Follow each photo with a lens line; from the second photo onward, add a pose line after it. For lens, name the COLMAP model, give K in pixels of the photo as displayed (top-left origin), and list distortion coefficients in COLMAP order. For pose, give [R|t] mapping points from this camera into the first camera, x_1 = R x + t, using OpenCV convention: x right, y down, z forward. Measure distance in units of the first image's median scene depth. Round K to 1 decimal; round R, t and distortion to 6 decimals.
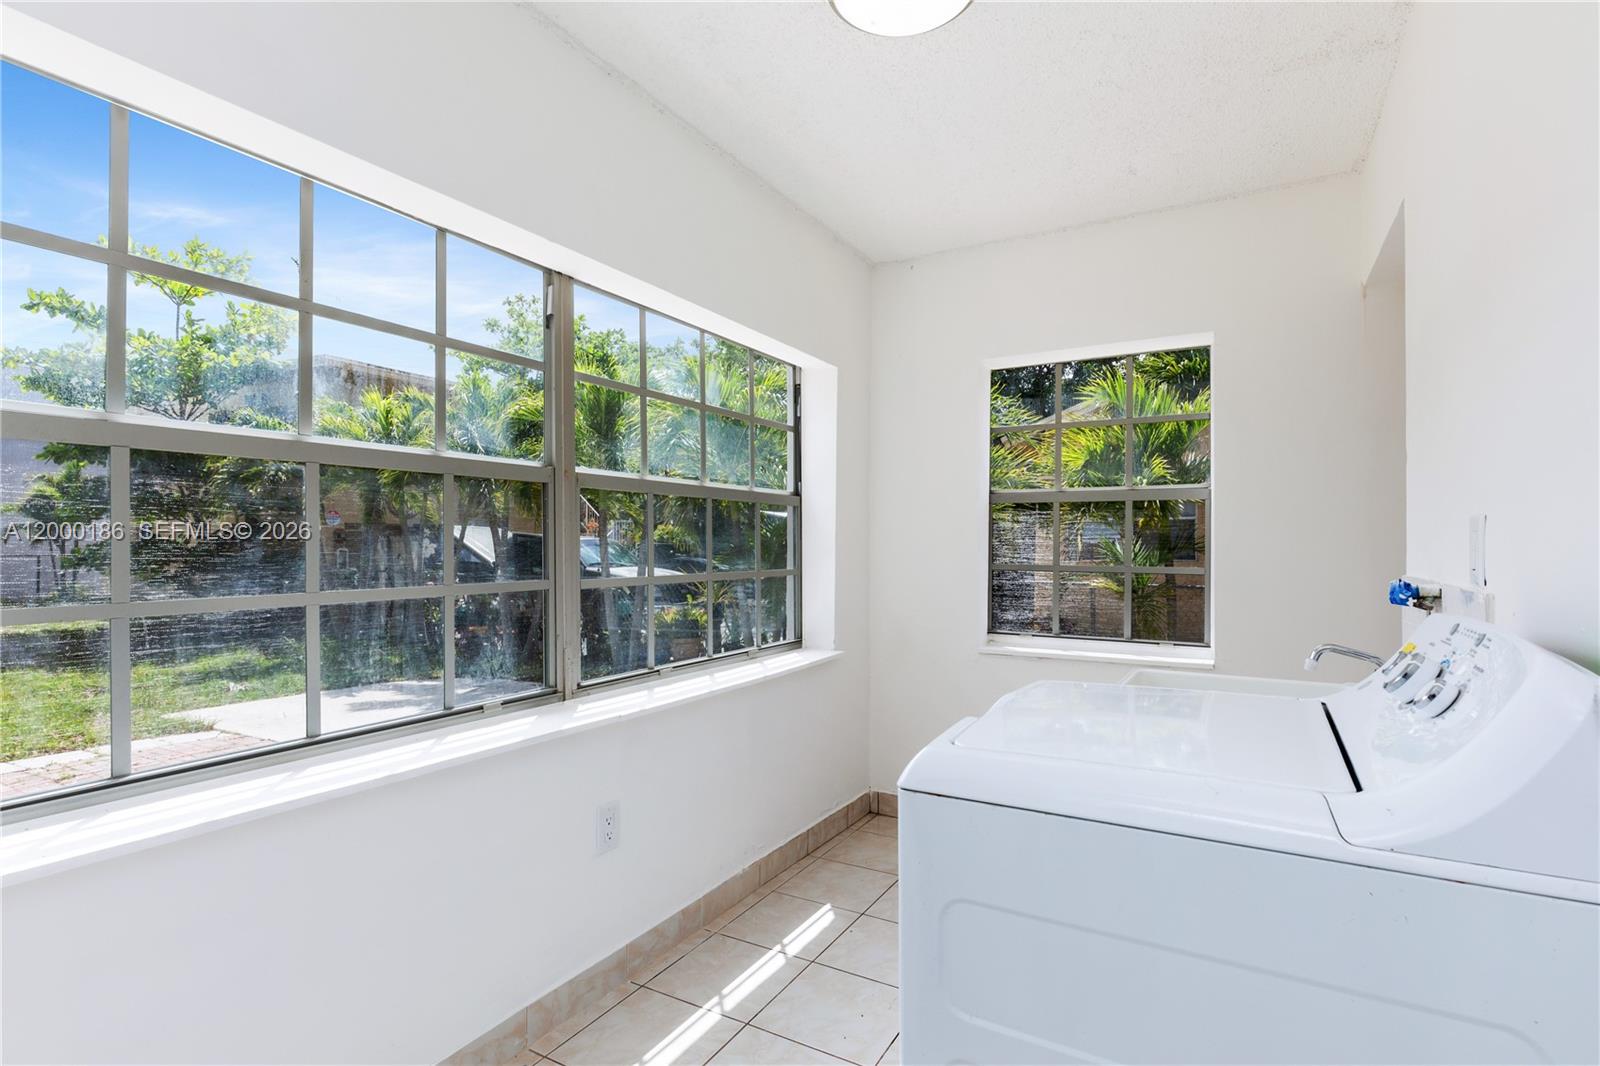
lens RADIAL K [[772.9, 0, 812.7], [0, 772.9, 540.6], [0, 0, 1]] dist [-0.006528, 0.000690]
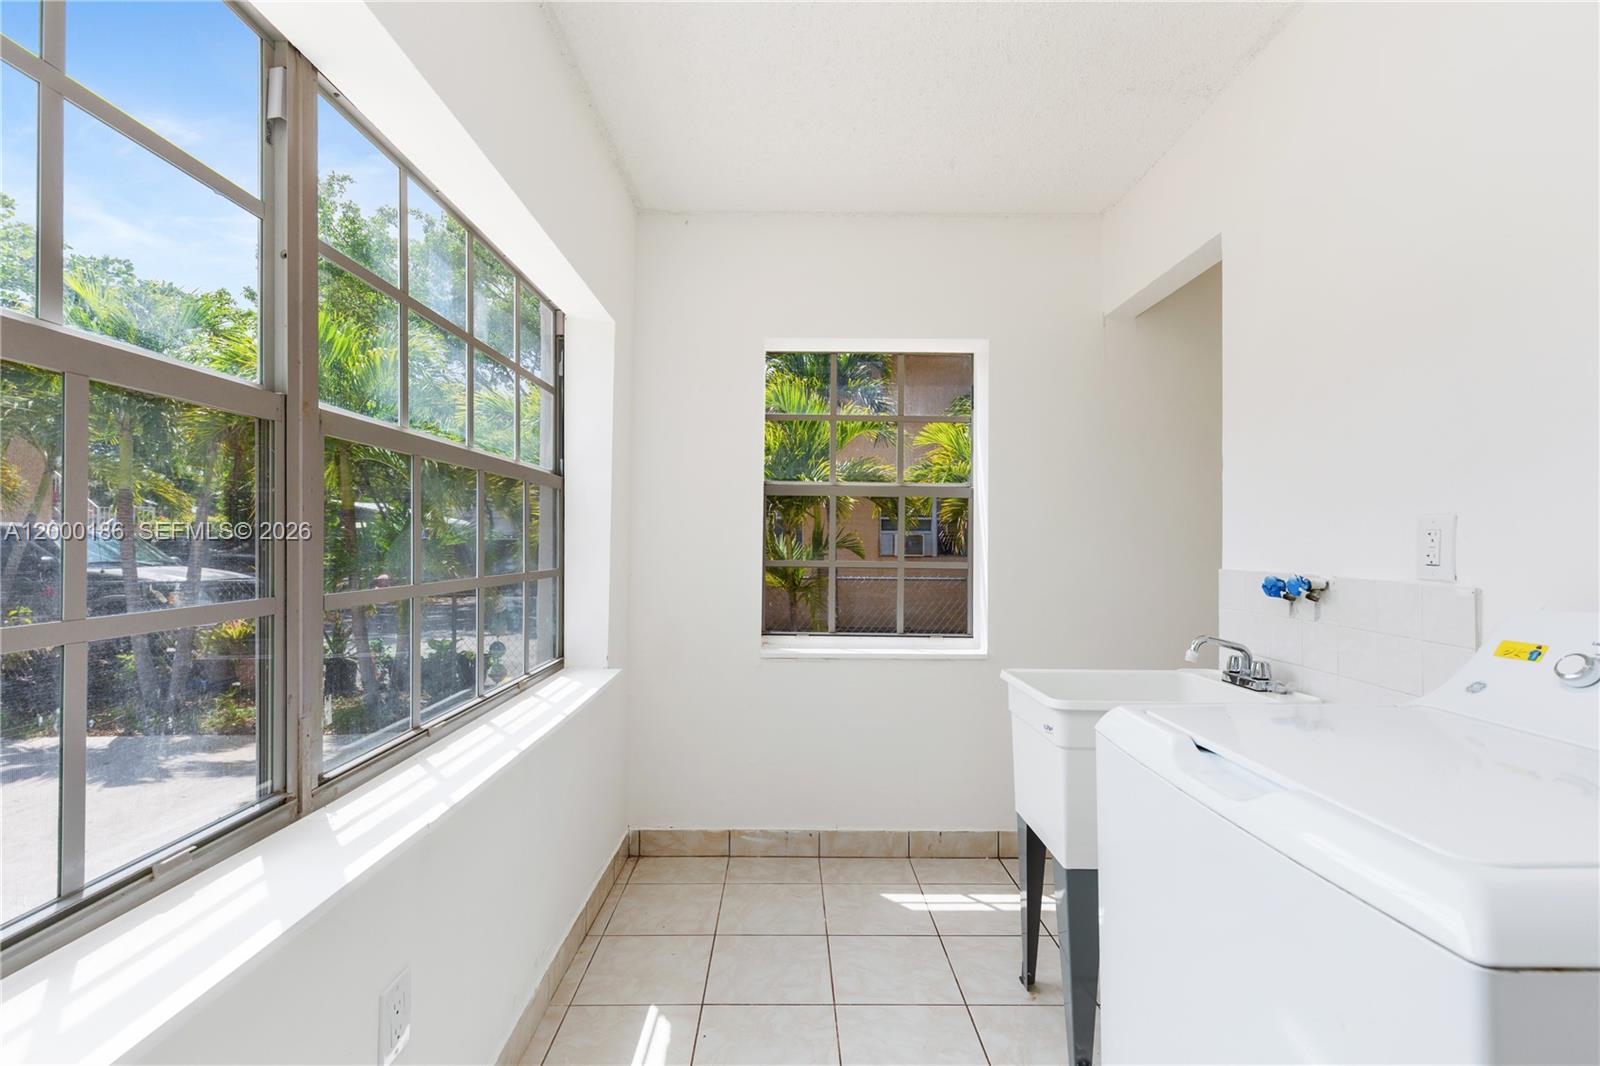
lens RADIAL K [[724.1, 0, 791.2], [0, 724.1, 531.1], [0, 0, 1]] dist [0.004856, -0.002239]
pose [[0.866511, 0.012243, 0.499007, -0.195577], [-0.008515, 0.999916, -0.009747, 0.003966], [-0.499085, 0.004197, 0.866543, 0.257591]]
